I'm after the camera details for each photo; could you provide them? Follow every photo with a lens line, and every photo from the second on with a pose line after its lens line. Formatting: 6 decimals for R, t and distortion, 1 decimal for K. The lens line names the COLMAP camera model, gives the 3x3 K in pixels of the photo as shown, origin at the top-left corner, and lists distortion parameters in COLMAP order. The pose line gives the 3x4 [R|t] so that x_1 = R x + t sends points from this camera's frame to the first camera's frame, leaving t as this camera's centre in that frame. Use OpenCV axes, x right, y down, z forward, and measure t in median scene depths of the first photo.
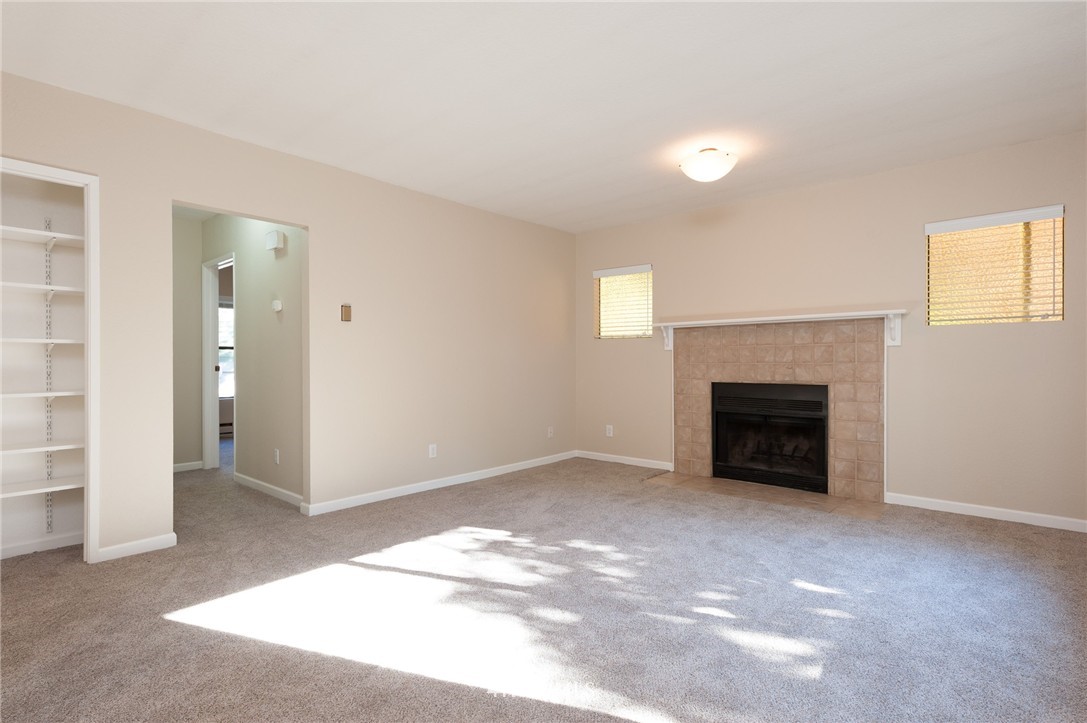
lens RADIAL K [[541.9, 0, 544.3], [0, 541.9, 360.3], [0, 0, 1]] dist [0.001370, -0.002867]
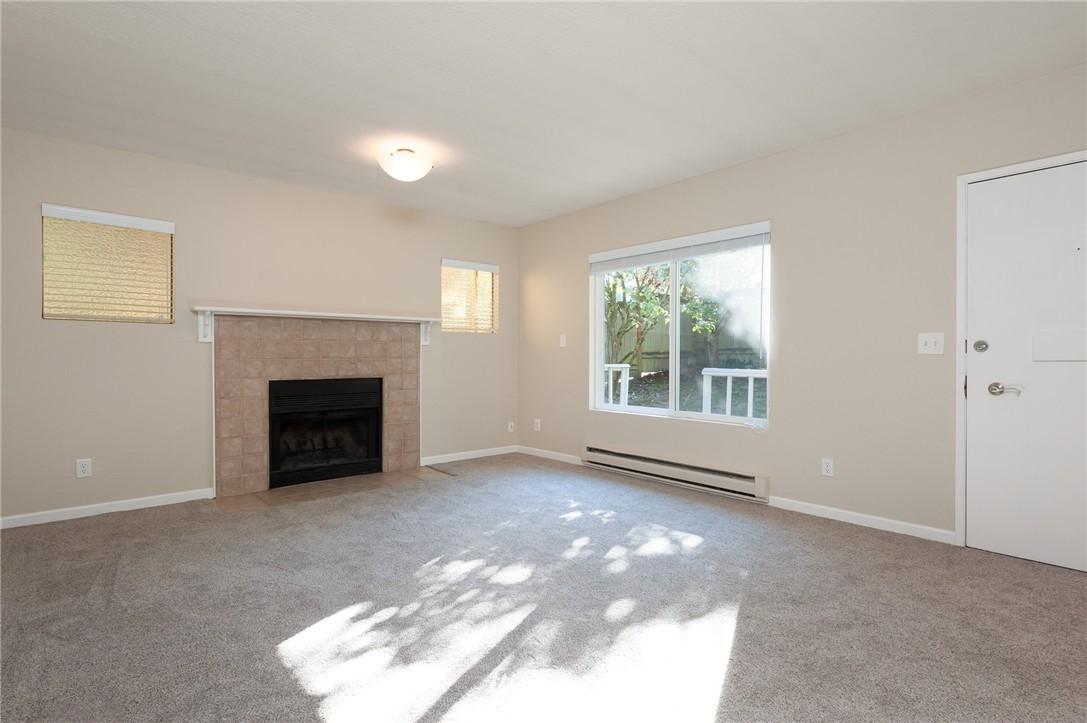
lens RADIAL K [[541.9, 0, 544.1], [0, 541.9, 360.1], [0, 0, 1]] dist [0.001370, -0.002867]
pose [[0.108370, -0.004726, 0.994099, -0.546249], [-0.002299, 0.999985, 0.005005, 0.002002], [-0.994108, -0.002828, 0.108357, 0.498944]]
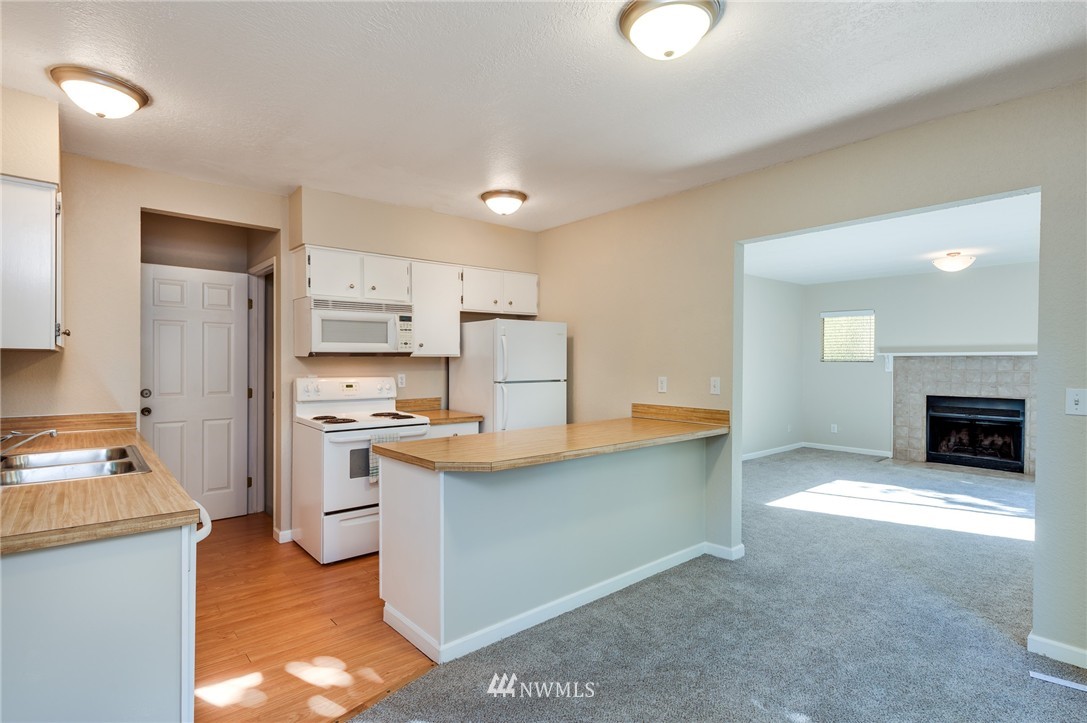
lens RADIAL K [[541.9, 0, 550.1], [0, 541.9, 365.4], [0, 0, 1]] dist [0.001370, -0.002867]
pose [[0.993333, 0.005476, -0.115150, -0.543840], [-0.003890, 0.999895, 0.013995, -0.057787], [0.115214, -0.013454, 0.993250, -0.559099]]
